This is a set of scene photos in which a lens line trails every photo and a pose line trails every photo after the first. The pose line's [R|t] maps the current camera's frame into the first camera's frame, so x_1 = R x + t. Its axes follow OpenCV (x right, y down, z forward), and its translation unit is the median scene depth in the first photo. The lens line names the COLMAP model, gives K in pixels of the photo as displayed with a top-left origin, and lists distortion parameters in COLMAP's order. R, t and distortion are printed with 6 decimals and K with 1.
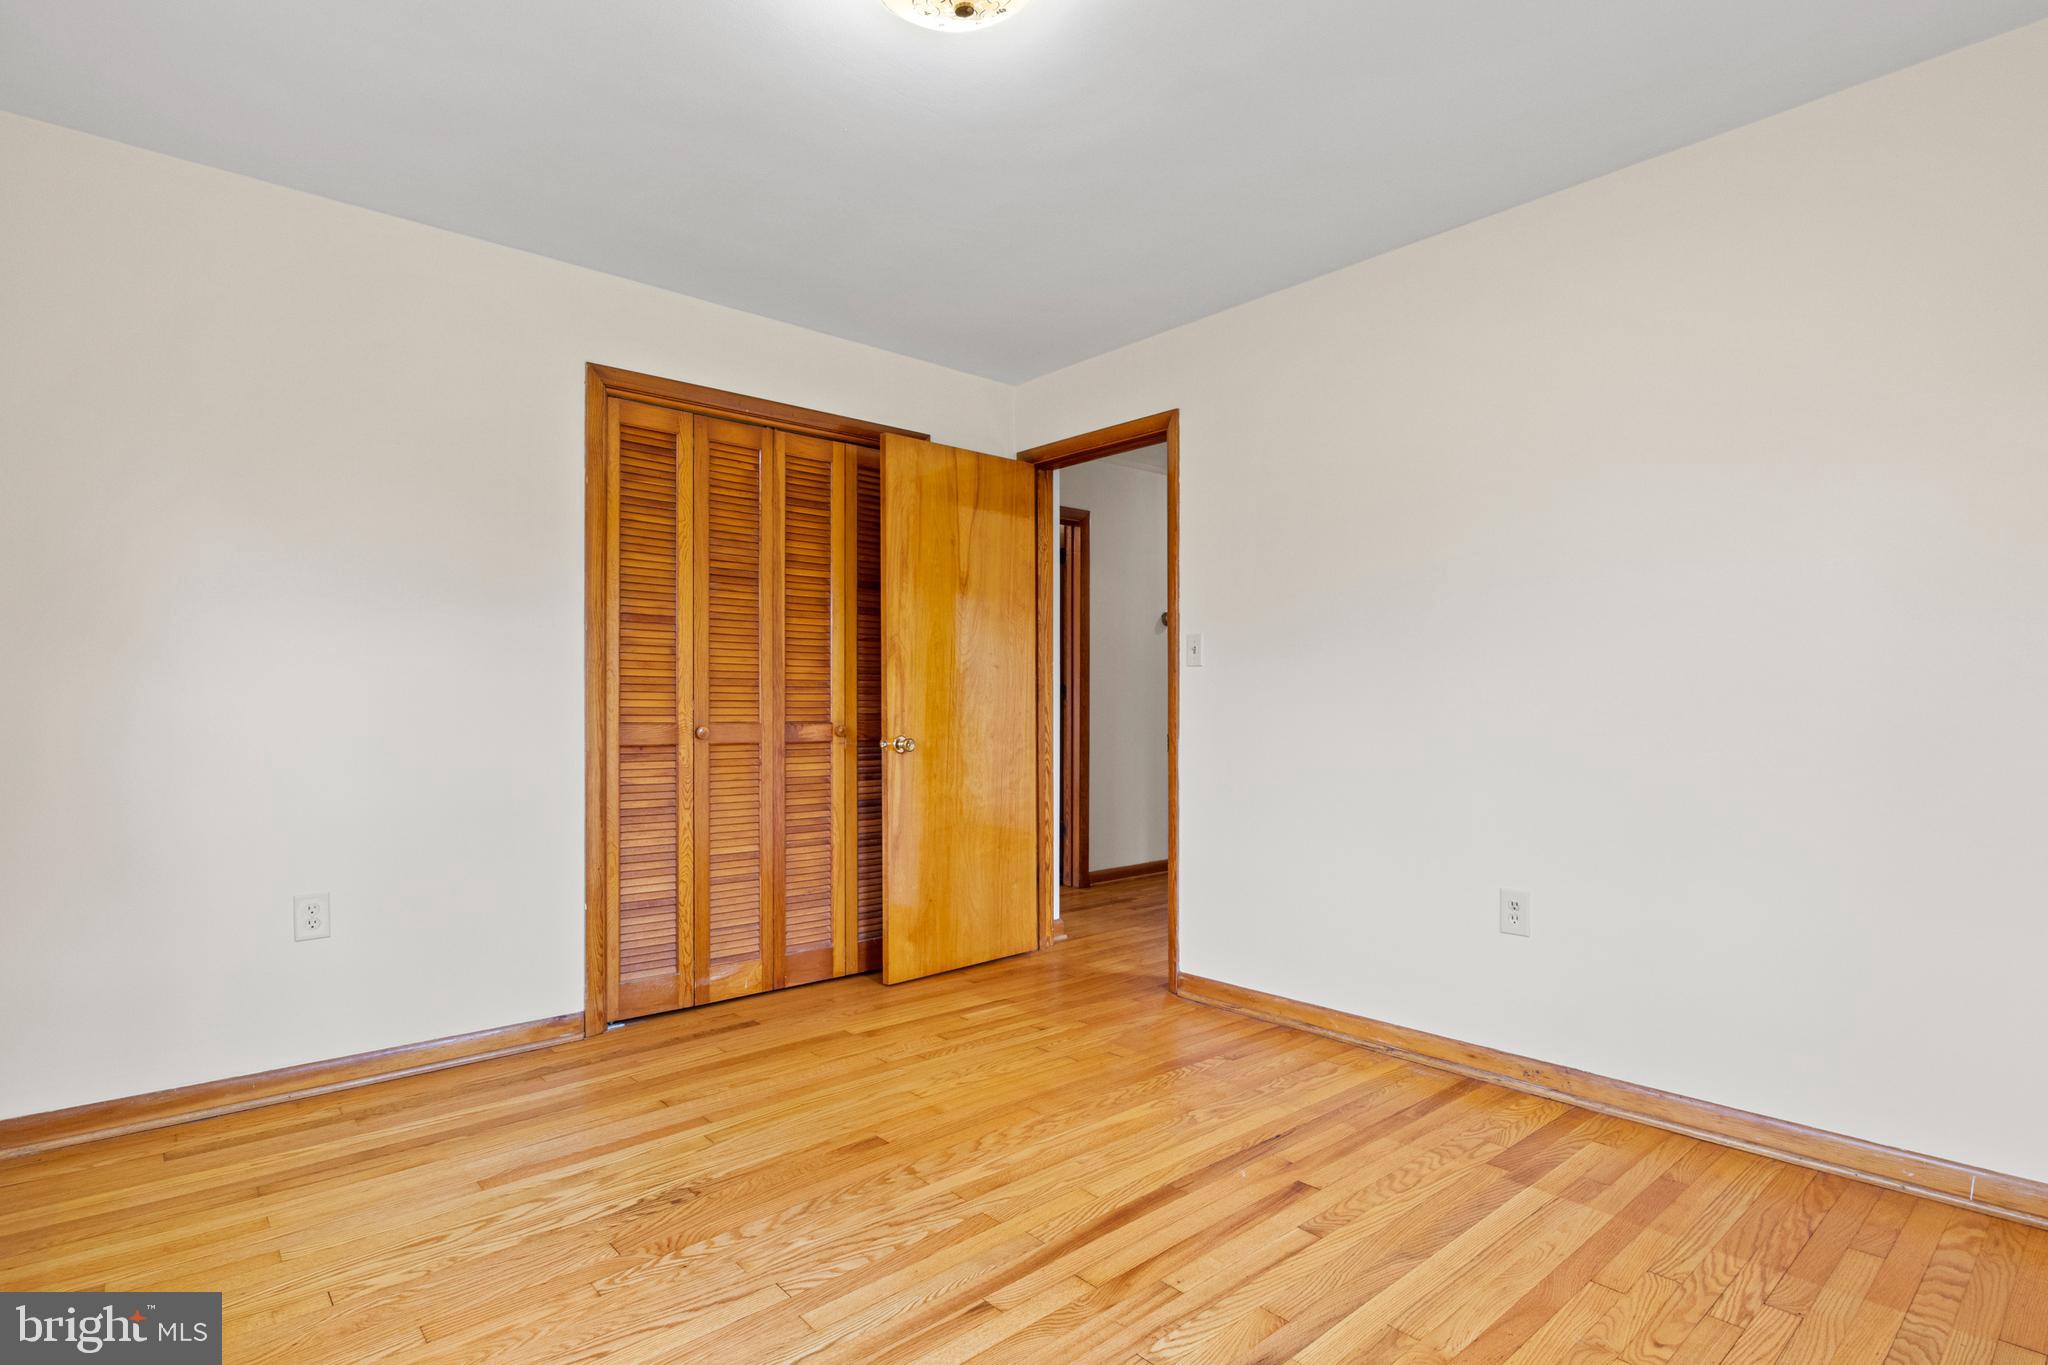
lens RADIAL K [[1029.1, 0, 1014.9], [0, 1029.1, 681.3], [0, 0, 1]] dist [-0.013628, -0.000002]
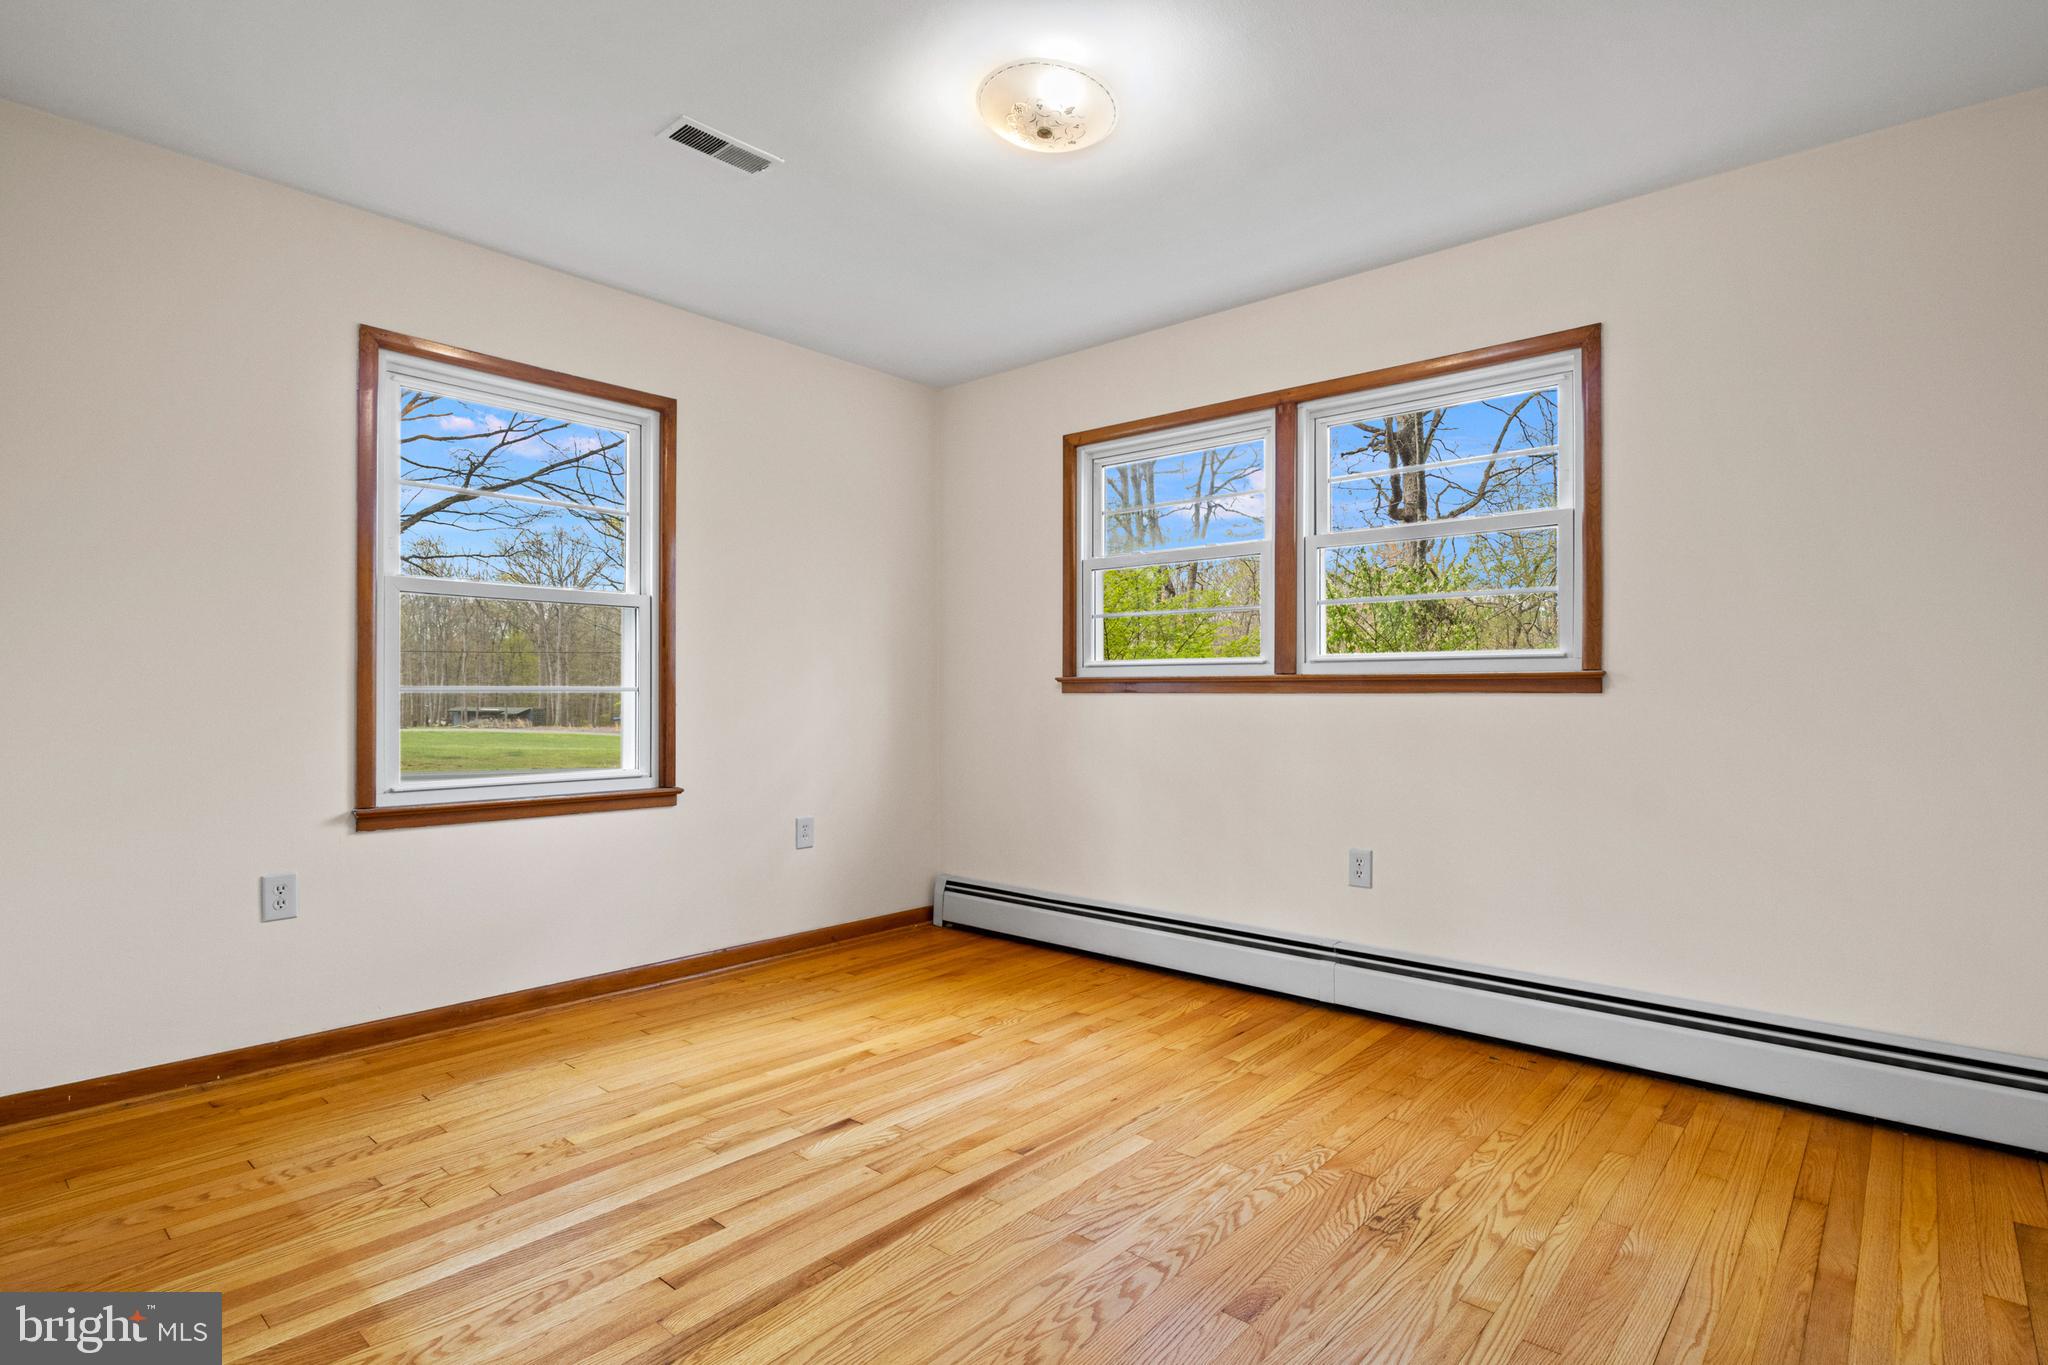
lens RADIAL K [[1029.1, 0, 1014.9], [0, 1029.1, 681.3], [0, 0, 1]] dist [-0.013628, -0.000002]
pose [[-0.991609, -0.002645, -0.129247, 0.132438], [0.002149, 0.999315, -0.036944, 0.053002], [0.129256, -0.036912, -0.990924, 2.046898]]
